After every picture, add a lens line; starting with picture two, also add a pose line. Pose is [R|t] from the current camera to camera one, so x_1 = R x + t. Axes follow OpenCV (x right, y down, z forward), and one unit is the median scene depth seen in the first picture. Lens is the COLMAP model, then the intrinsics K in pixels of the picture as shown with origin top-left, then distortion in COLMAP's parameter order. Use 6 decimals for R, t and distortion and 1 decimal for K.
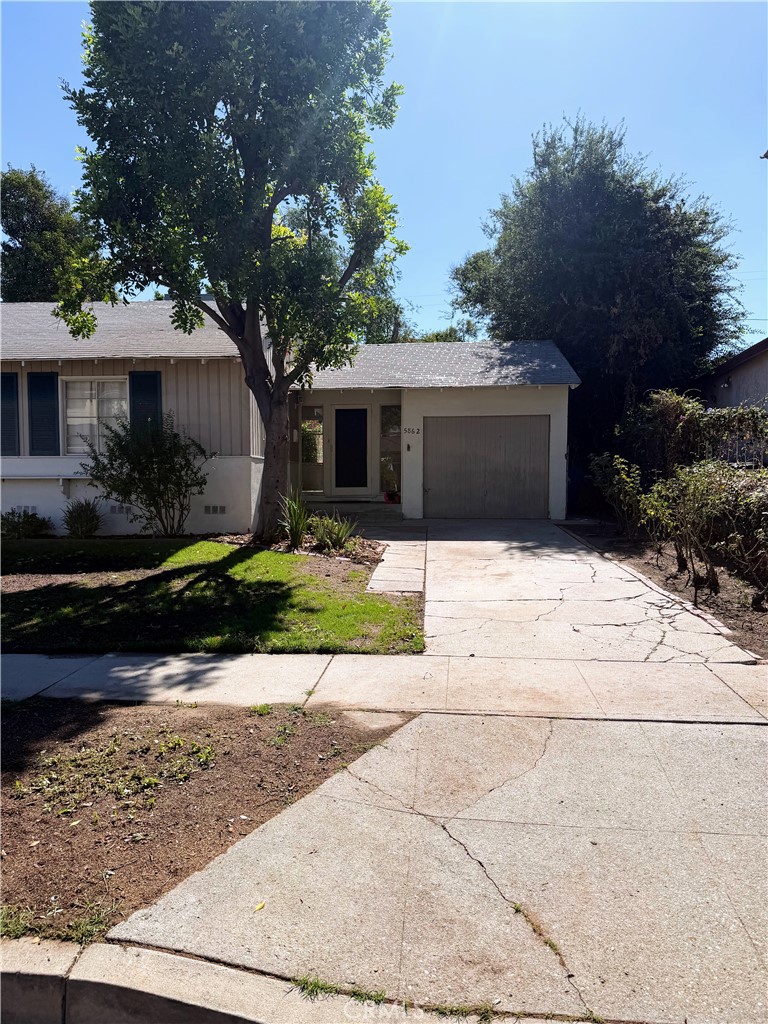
lens RADIAL K [[728.7, 0, 387.4], [0, 728.7, 522.8], [0, 0, 1]] dist [0.045500, -0.058943]
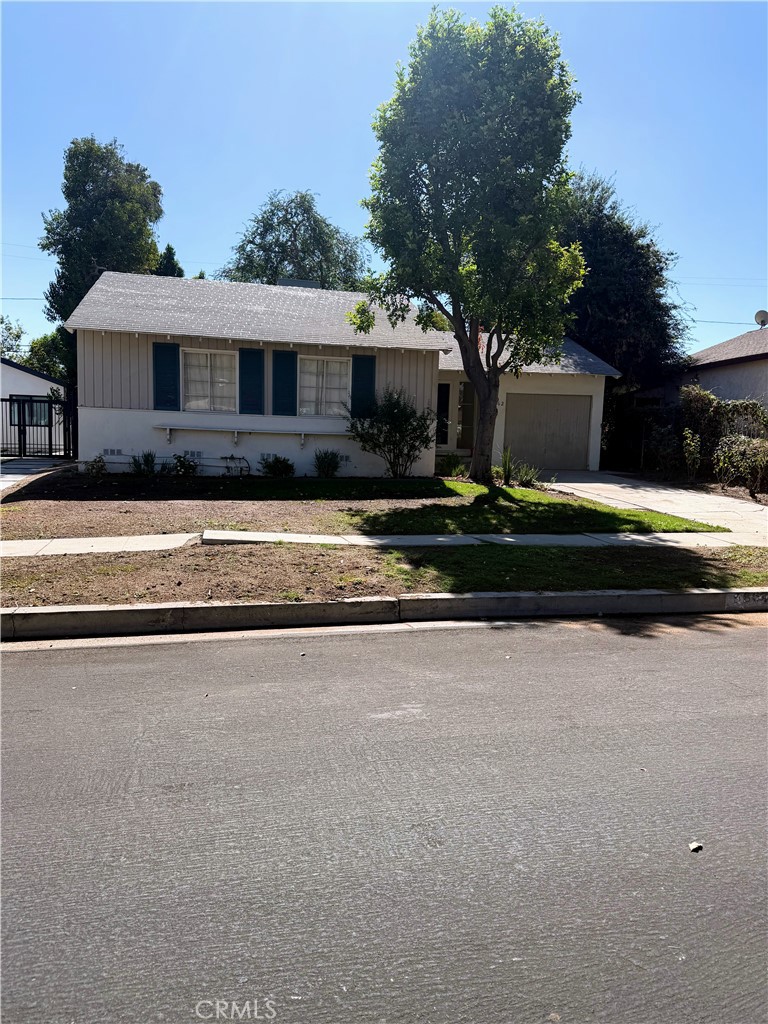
lens RADIAL K [[728.7, 0, 381.8], [0, 728.7, 510.2], [0, 0, 1]] dist [0.045500, -0.058943]
pose [[0.963982, -0.000566, 0.265968, -0.904281], [-0.009358, 0.999306, 0.036041, 0.040400], [-0.265804, -0.037232, 0.963308, -0.417083]]
